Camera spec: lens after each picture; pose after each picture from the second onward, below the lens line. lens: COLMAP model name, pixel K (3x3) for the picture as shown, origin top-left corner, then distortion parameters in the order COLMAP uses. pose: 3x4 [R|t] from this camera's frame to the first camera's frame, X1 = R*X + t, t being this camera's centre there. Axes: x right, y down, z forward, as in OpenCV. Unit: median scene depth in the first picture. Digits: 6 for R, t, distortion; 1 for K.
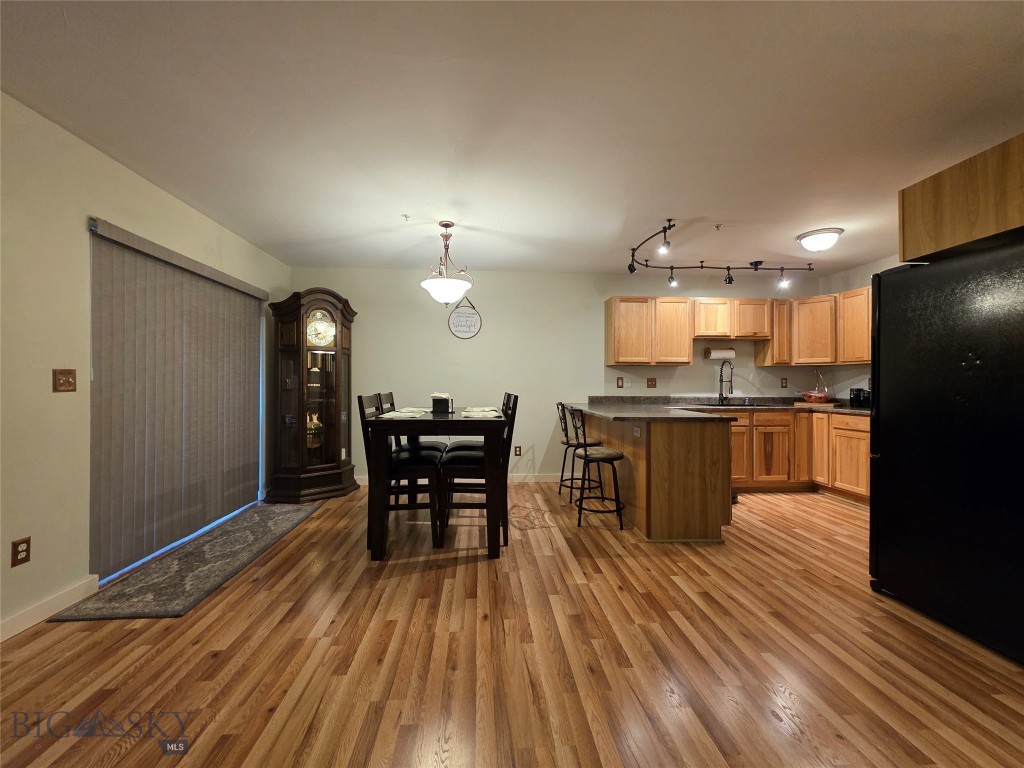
lens RADIAL K [[408.5, 0, 508.9], [0, 408.5, 381.1], [0, 0, 1]] dist [0.006517, 0.000280]
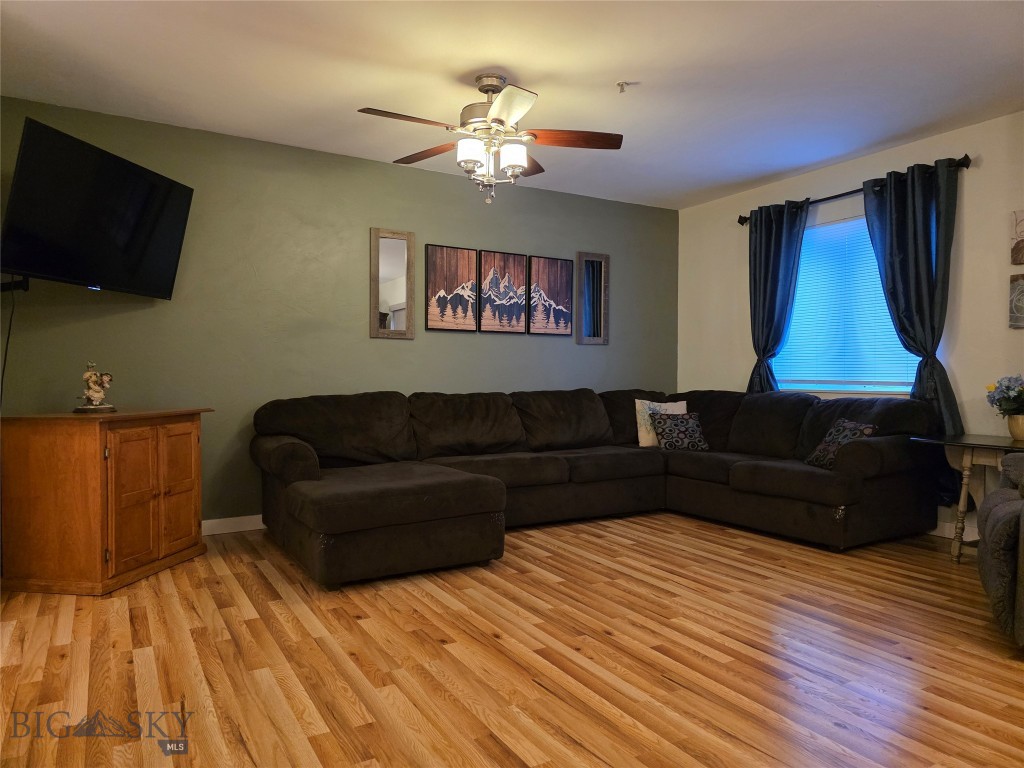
lens RADIAL K [[684.0, 0, 512.4], [0, 684.0, 378.7], [0, 0, 1]] dist [0.091751, -0.087418]
pose [[-0.894418, -0.000167, -0.447233, 0.442107], [-0.000415, 1.000000, 0.000455, 0.058573], [0.447232, 0.000593, -0.894418, 0.903354]]
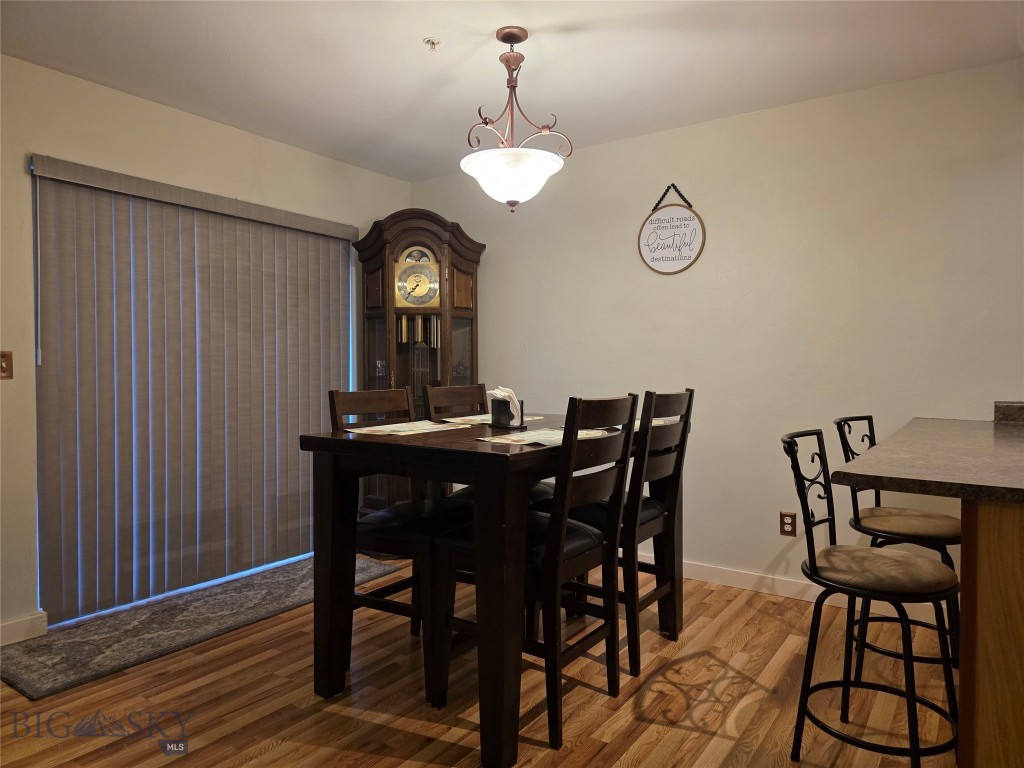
lens RADIAL K [[684.0, 0, 512.4], [0, 684.0, 378.7], [0, 0, 1]] dist [0.091751, -0.087418]
pose [[0.781930, 0.009586, -0.623292, 0.357425], [0.005436, 0.999739, 0.022196, 0.000024], [0.623342, -0.020744, 0.781674, 0.357933]]
